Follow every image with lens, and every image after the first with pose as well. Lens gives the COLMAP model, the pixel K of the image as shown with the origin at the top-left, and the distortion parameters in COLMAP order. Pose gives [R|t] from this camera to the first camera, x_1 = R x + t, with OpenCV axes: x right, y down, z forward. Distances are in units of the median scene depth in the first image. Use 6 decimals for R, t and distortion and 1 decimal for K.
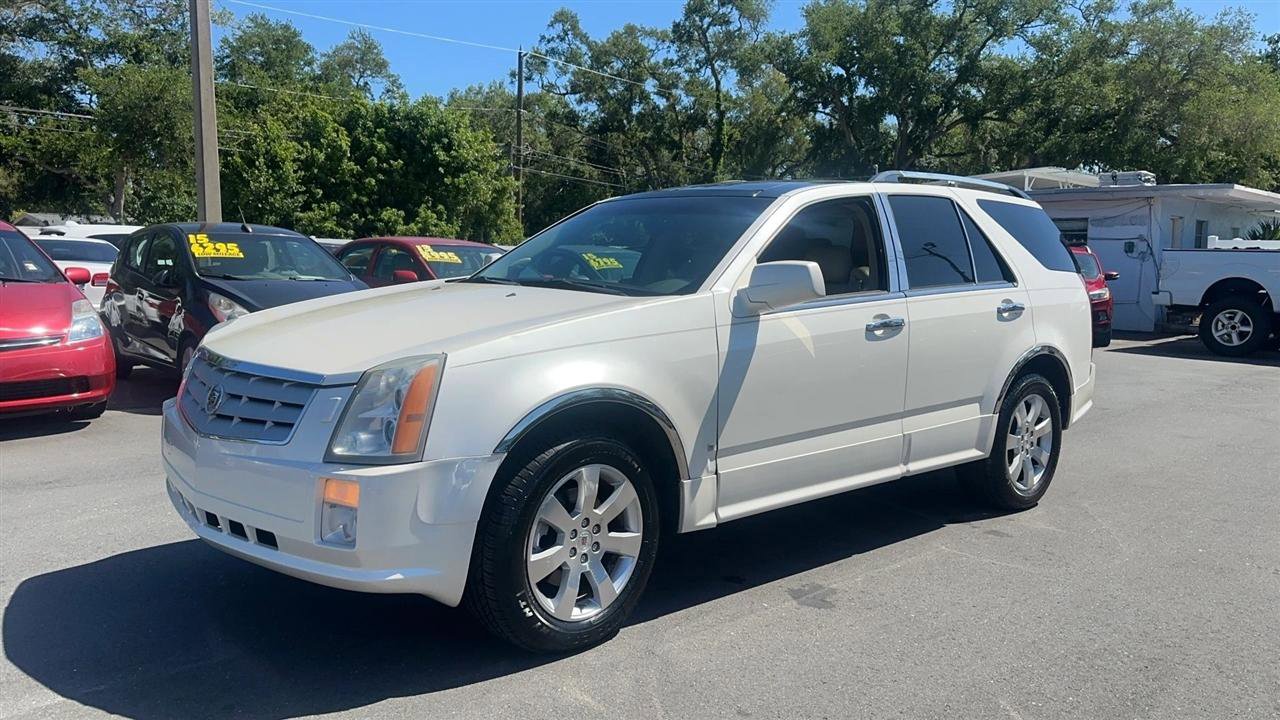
lens RADIAL K [[981.3, 0, 654.7], [0, 981.3, 383.8], [0, 0, 1]] dist [0.070438, -0.098426]
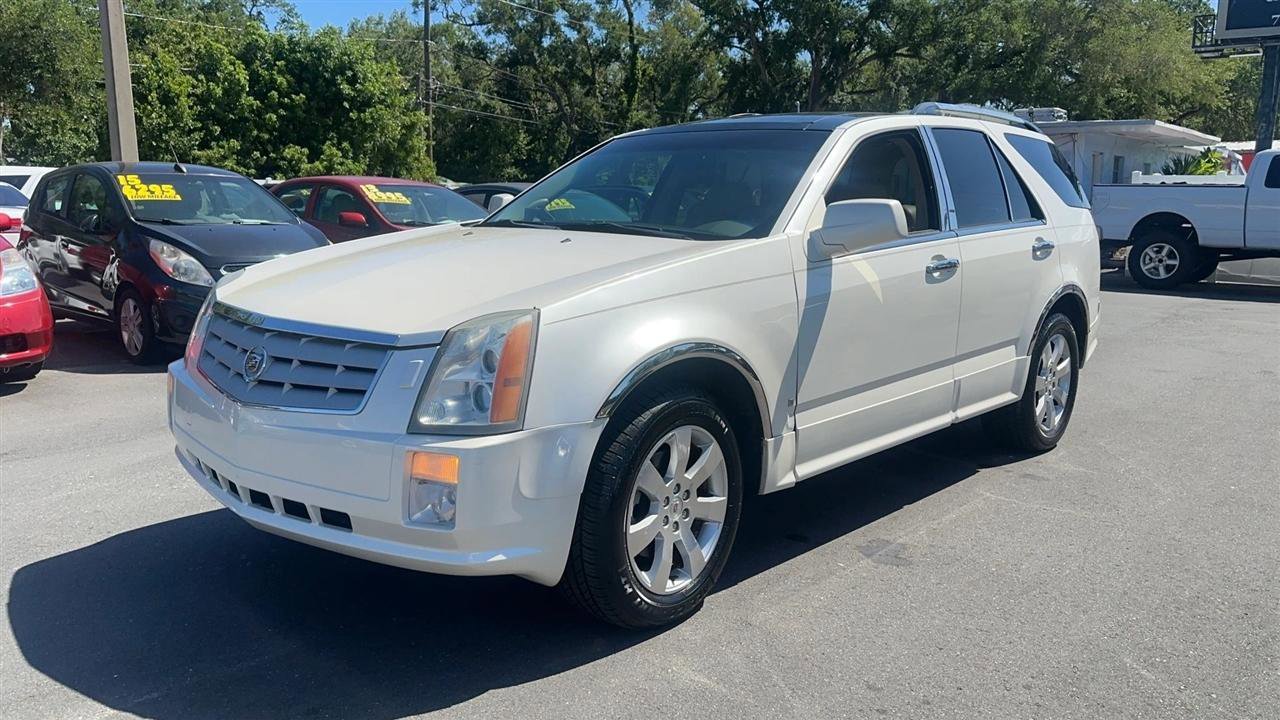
lens RADIAL K [[981.3, 0, 652.6], [0, 981.3, 377.9], [0, 0, 1]] dist [0.070438, -0.098426]
pose [[0.995739, -0.023962, 0.089048, -0.064668], [0.019070, 0.998283, 0.055388, -0.005139], [-0.090222, -0.053454, 0.994486, 0.034124]]
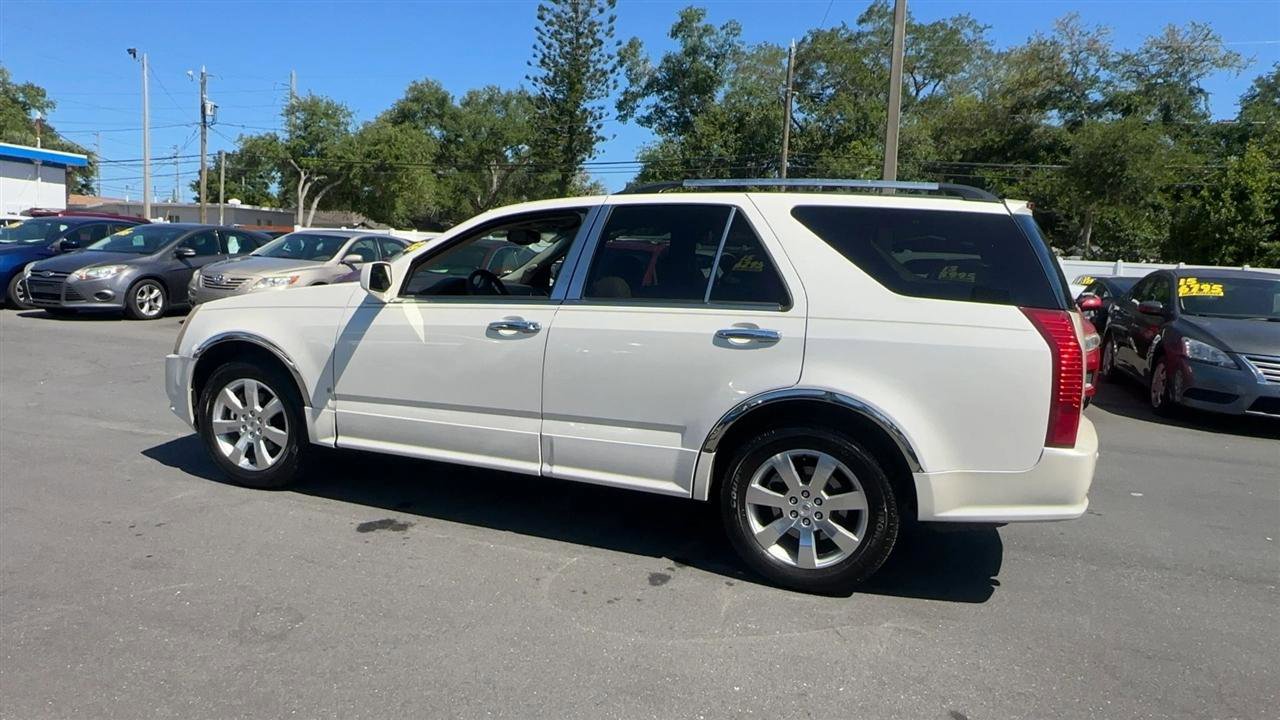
lens RADIAL K [[846.8, 0, 648.7], [0, 846.8, 358.1], [0, 0, 1]] dist [-0.003180, 0.003166]
pose [[0.441630, 0.112682, -0.890093, 0.557368], [-0.147886, 0.987654, 0.051657, -0.046832], [0.884925, 0.108819, 0.452842, 0.349375]]
